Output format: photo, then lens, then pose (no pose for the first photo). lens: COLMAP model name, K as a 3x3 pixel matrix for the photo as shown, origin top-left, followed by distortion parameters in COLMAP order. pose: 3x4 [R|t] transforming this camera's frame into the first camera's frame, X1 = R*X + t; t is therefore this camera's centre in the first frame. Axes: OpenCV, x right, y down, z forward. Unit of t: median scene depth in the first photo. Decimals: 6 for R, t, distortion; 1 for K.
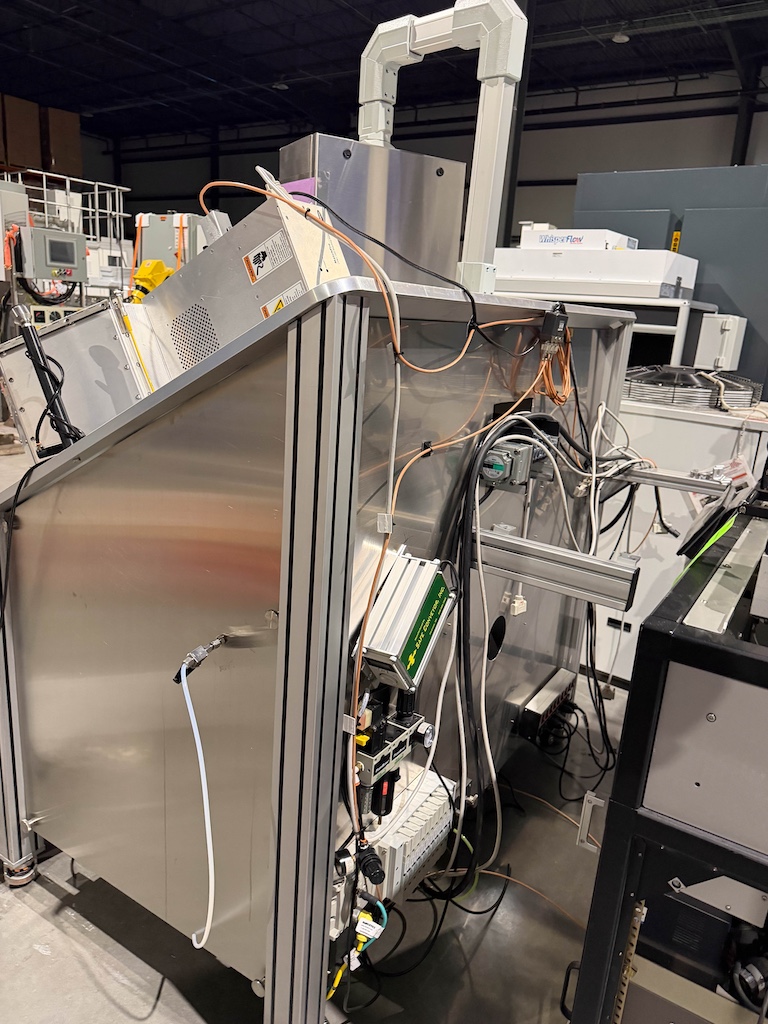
lens RADIAL K [[724.0, 0, 386.1], [0, 724.0, 507.6], [0, 0, 1]] dist [0.055013, -0.070193]
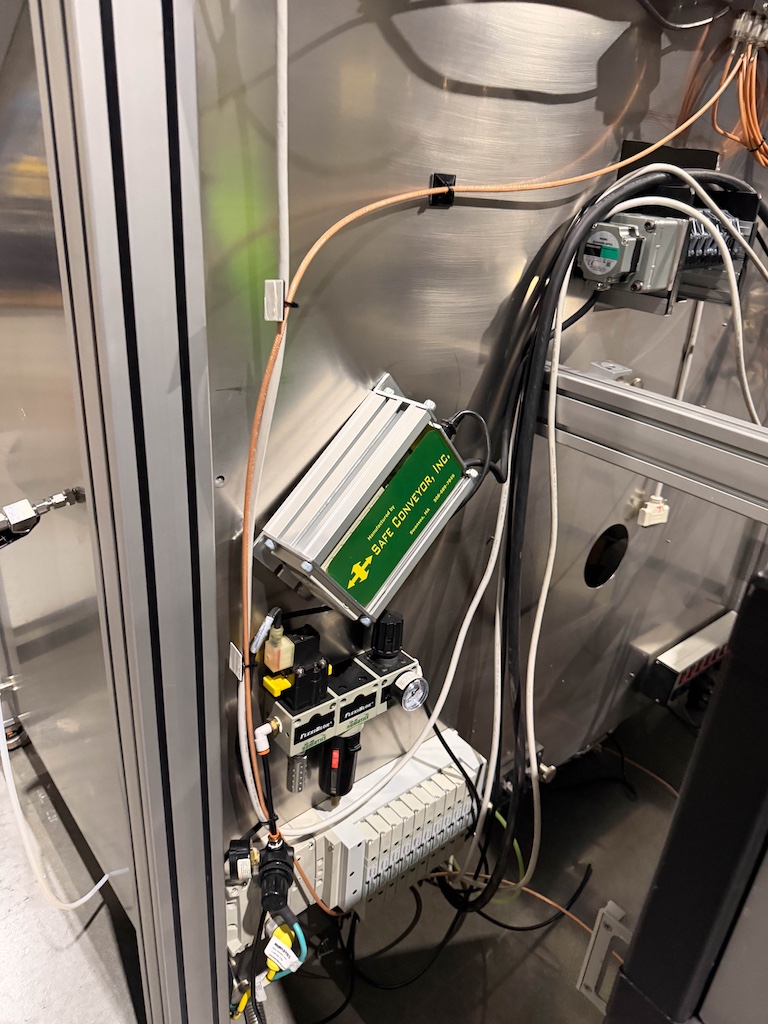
lens RADIAL K [[836.2, 0, 273.4], [0, 836.2, 507.9], [0, 0, 1]] dist [0.126267, -0.220174]
pose [[0.948917, 0.124029, -0.290127, 0.128059], [-0.075327, 0.981964, 0.173416, 0.041730], [0.306403, -0.142703, 0.941145, 0.300241]]
